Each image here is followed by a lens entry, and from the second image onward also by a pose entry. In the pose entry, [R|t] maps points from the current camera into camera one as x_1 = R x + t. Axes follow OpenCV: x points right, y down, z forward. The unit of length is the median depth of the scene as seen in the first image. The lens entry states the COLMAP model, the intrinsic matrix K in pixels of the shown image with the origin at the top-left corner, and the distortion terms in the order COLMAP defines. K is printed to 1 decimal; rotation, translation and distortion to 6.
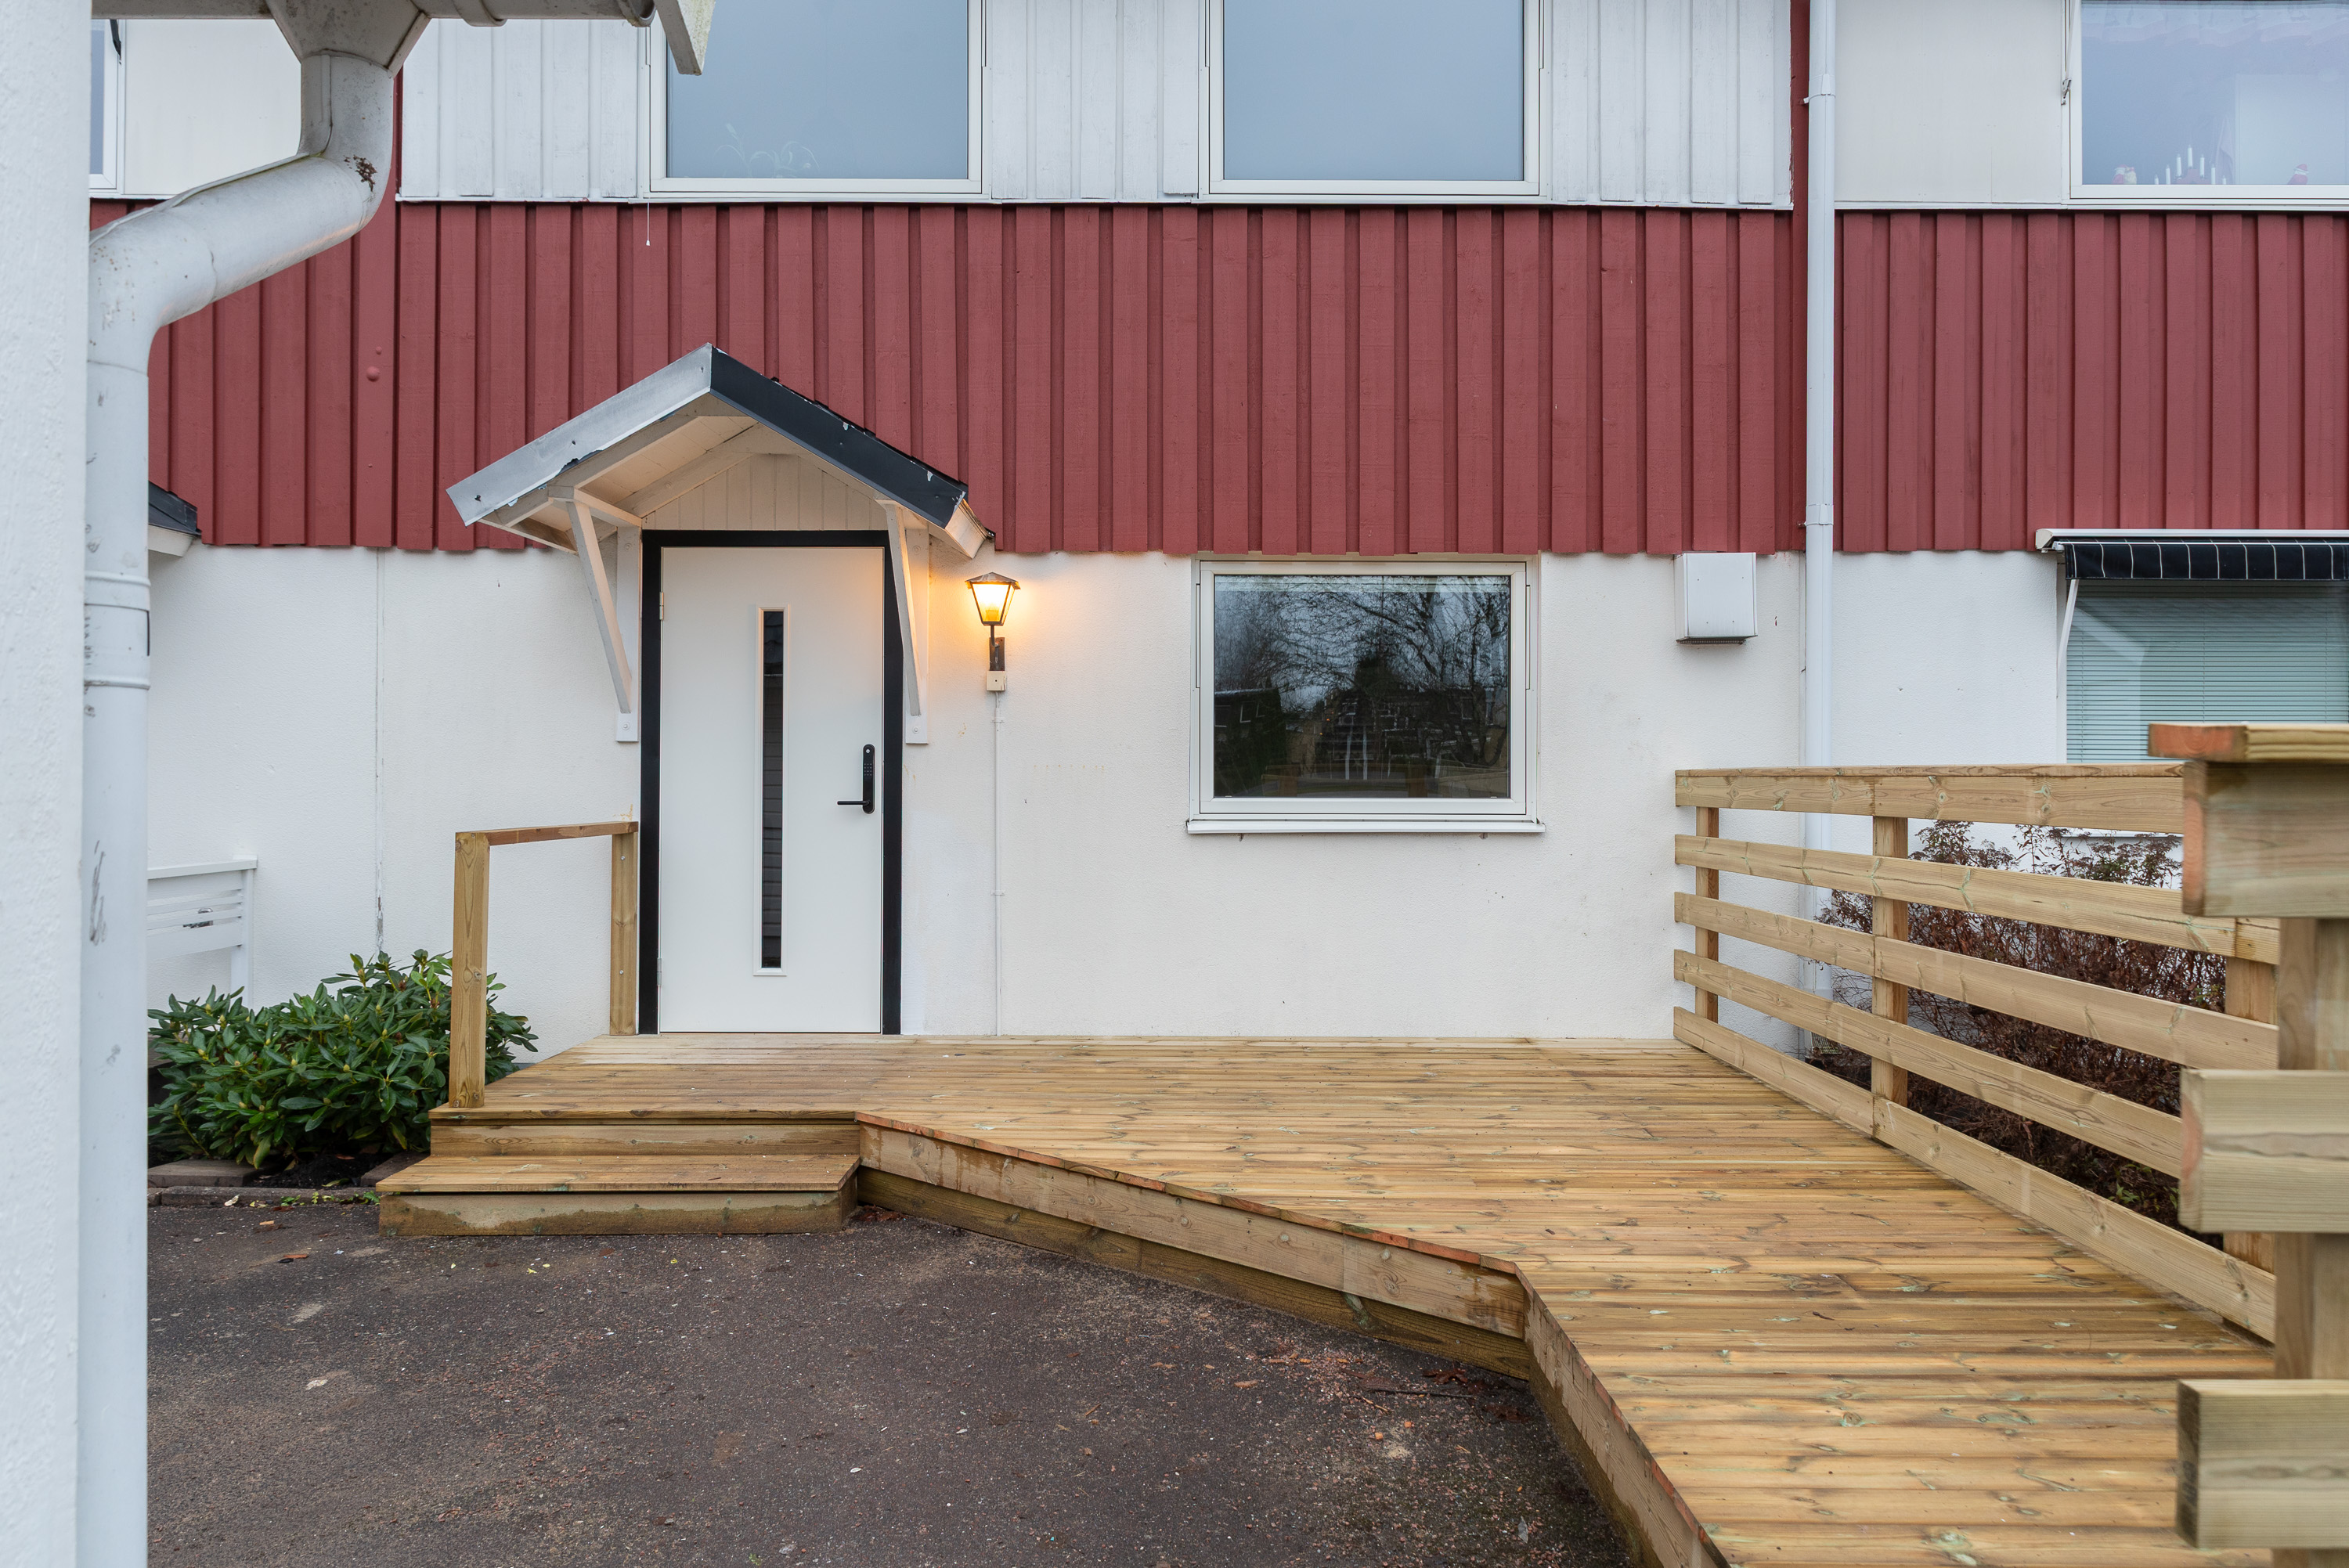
lens RADIAL K [[1596.4, 0, 1179.1], [0, 1596.4, 769.3], [0, 0, 1]] dist [0.016911, 0.001541]
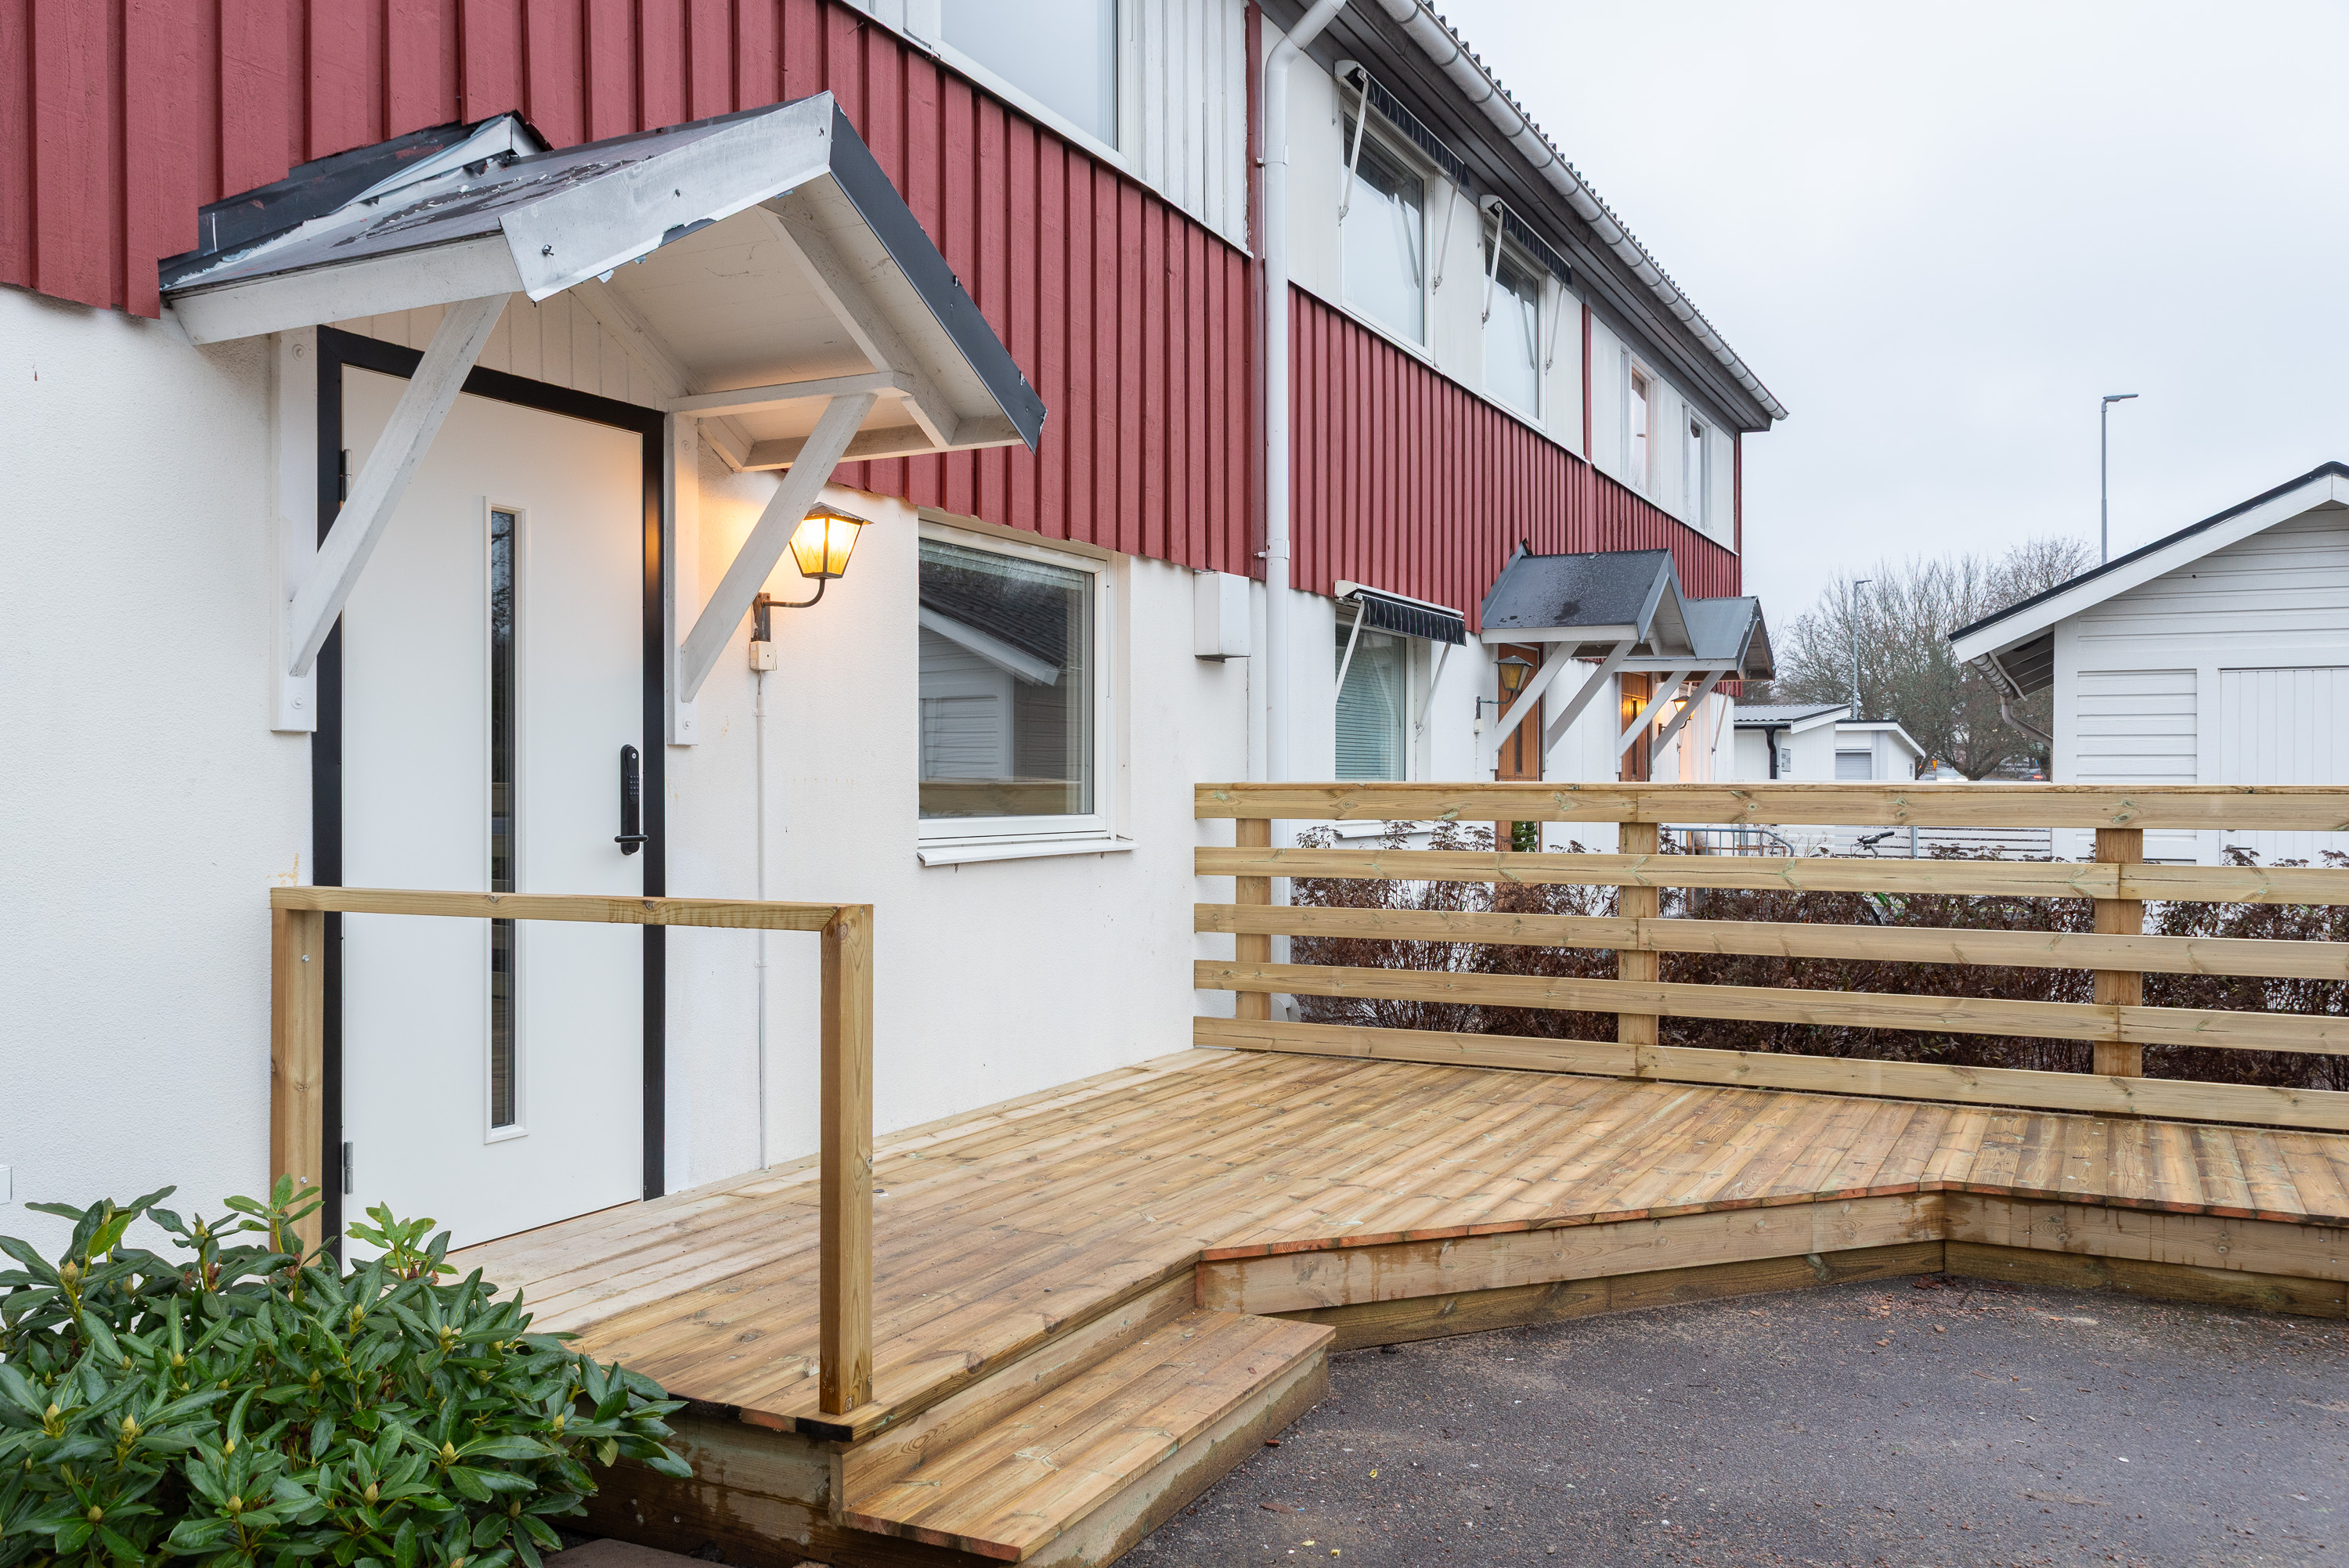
lens RADIAL K [[1852.2, 0, 1174.5], [0, 1852.2, 784.0], [0, 0, 1]] dist [0.013478, 0.006351]
pose [[0.450107, -0.002842, 0.892970, -0.751507], [-0.006219, 0.999961, 0.006317, -0.005848], [-0.892953, -0.008396, 0.450072, 0.482584]]
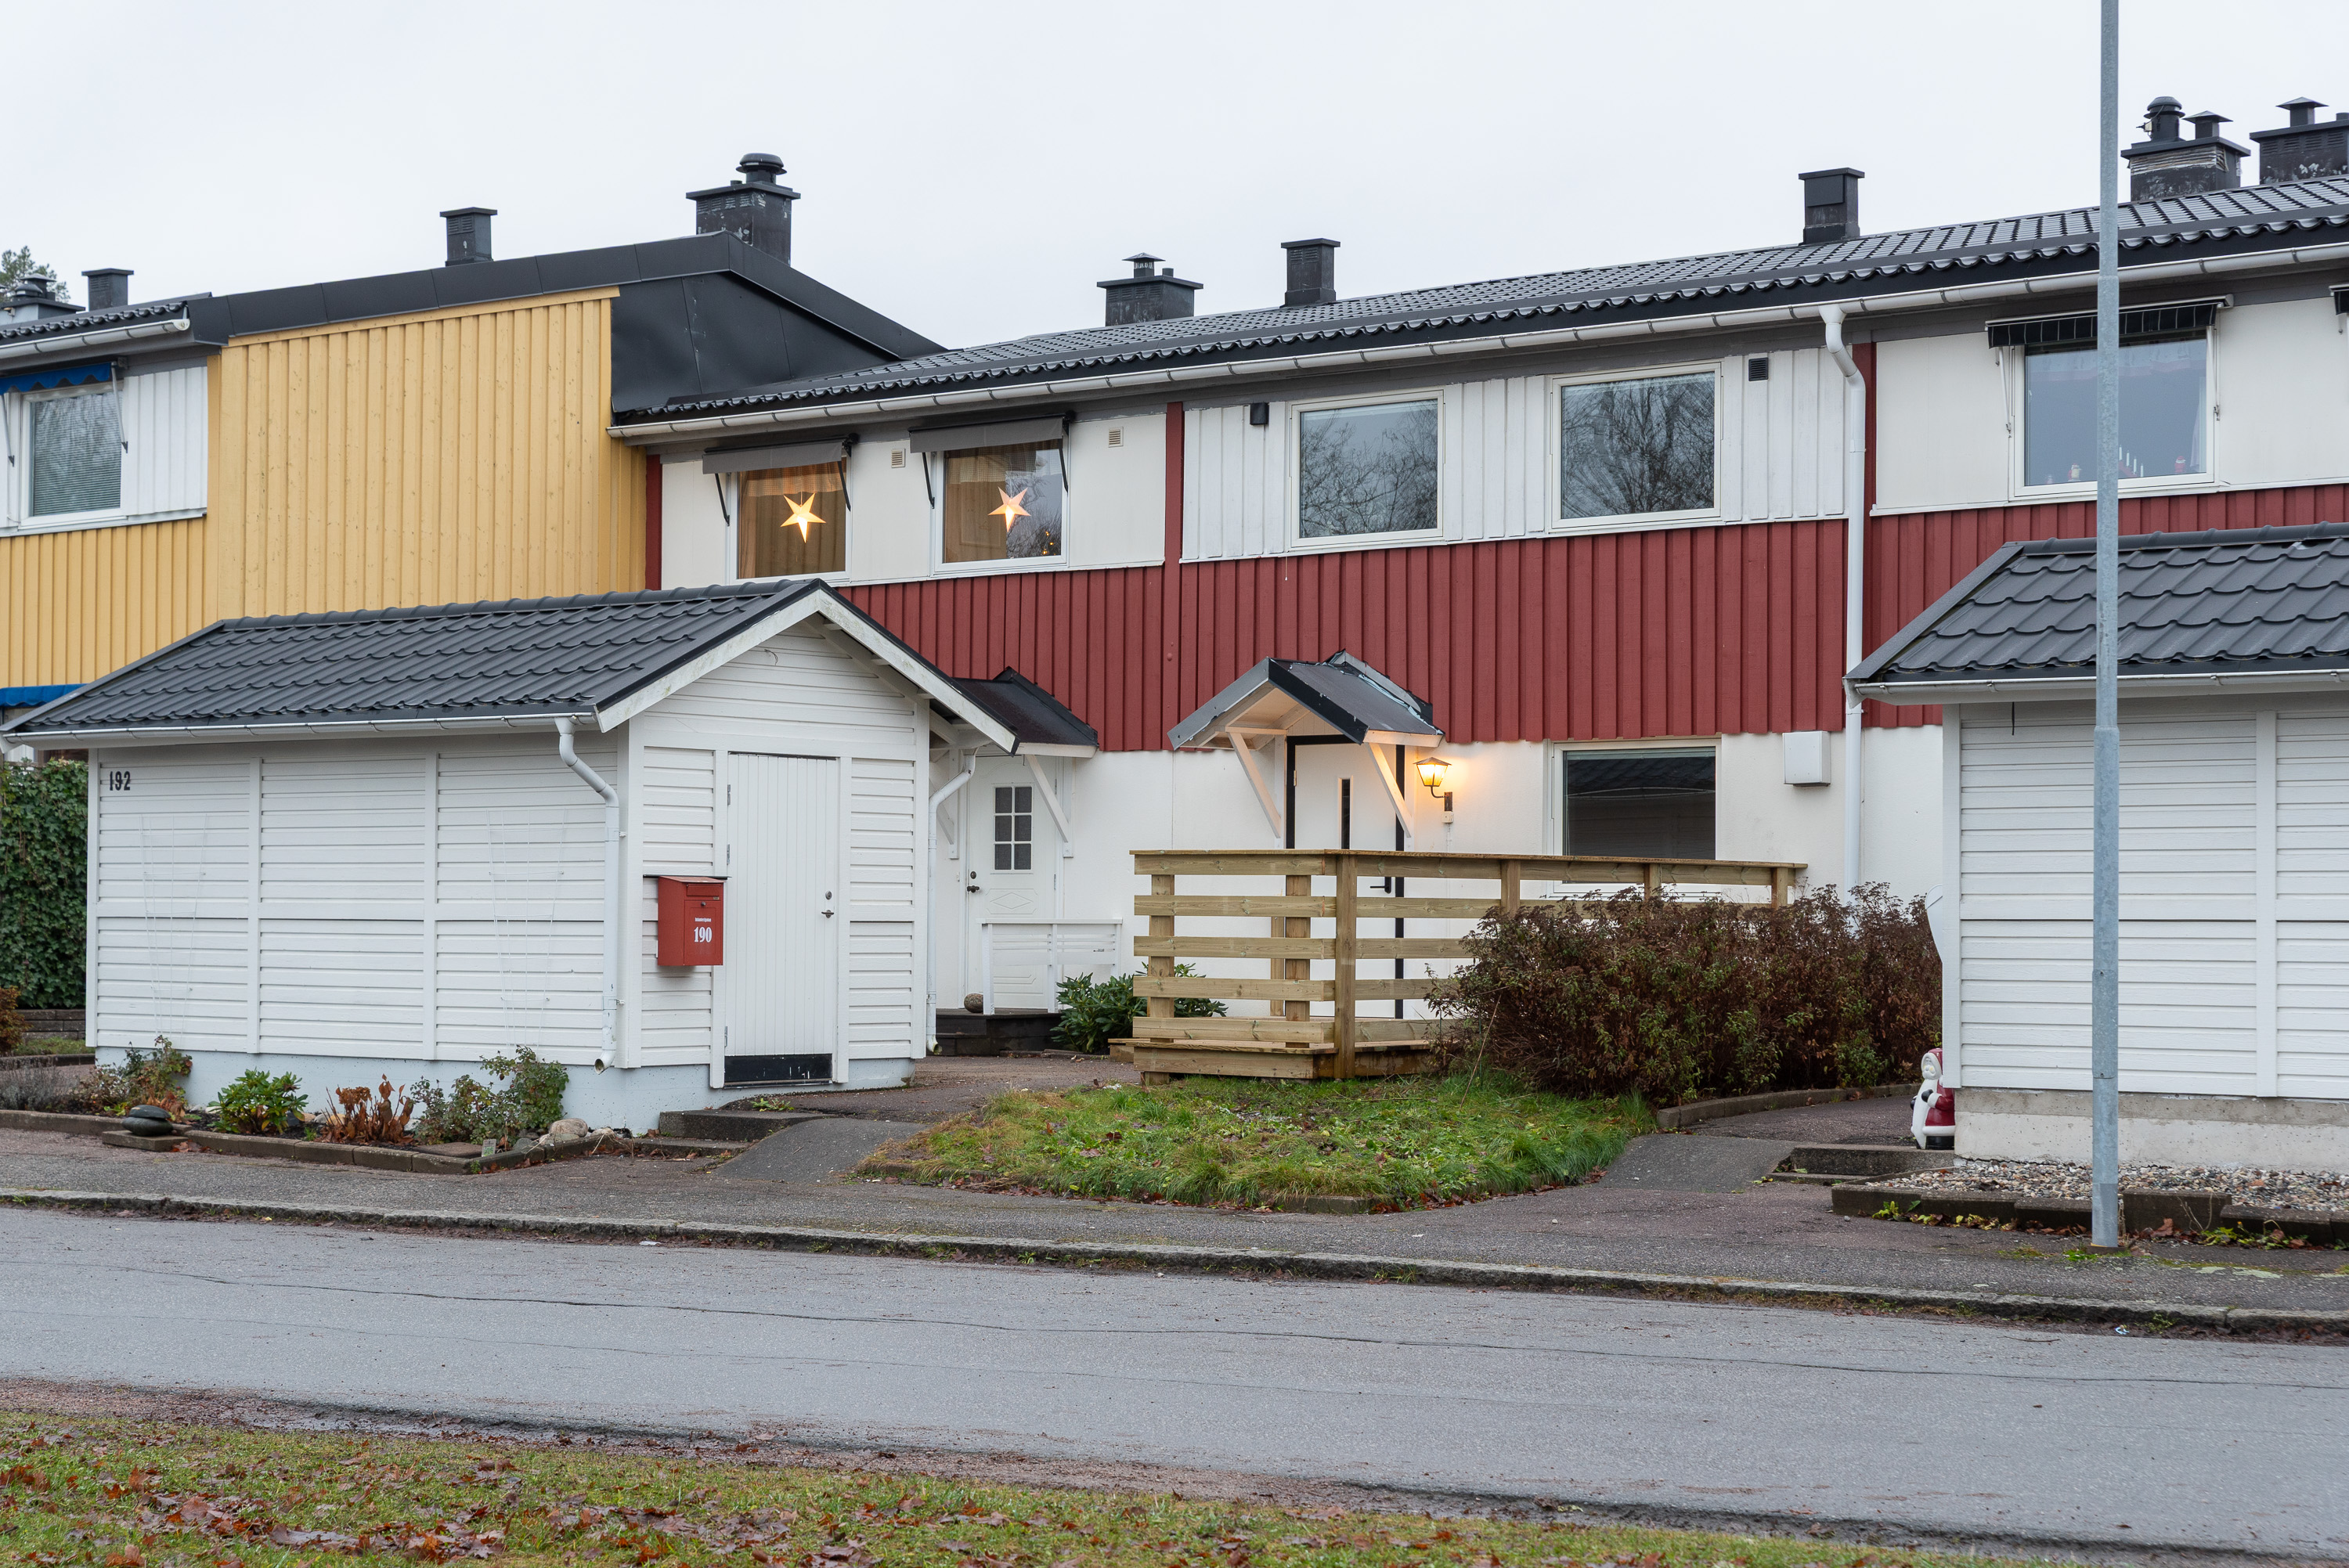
lens RADIAL K [[3815.6, 0, 1174.5], [0, 3815.6, 784.0], [0, 0, 1]] dist [0.009086, 0.009198]
pose [[0.781372, -0.021123, -0.623708, 2.258587], [0.011143, 0.999740, -0.019899, -0.011340], [0.623966, 0.008599, 0.781404, -2.450526]]
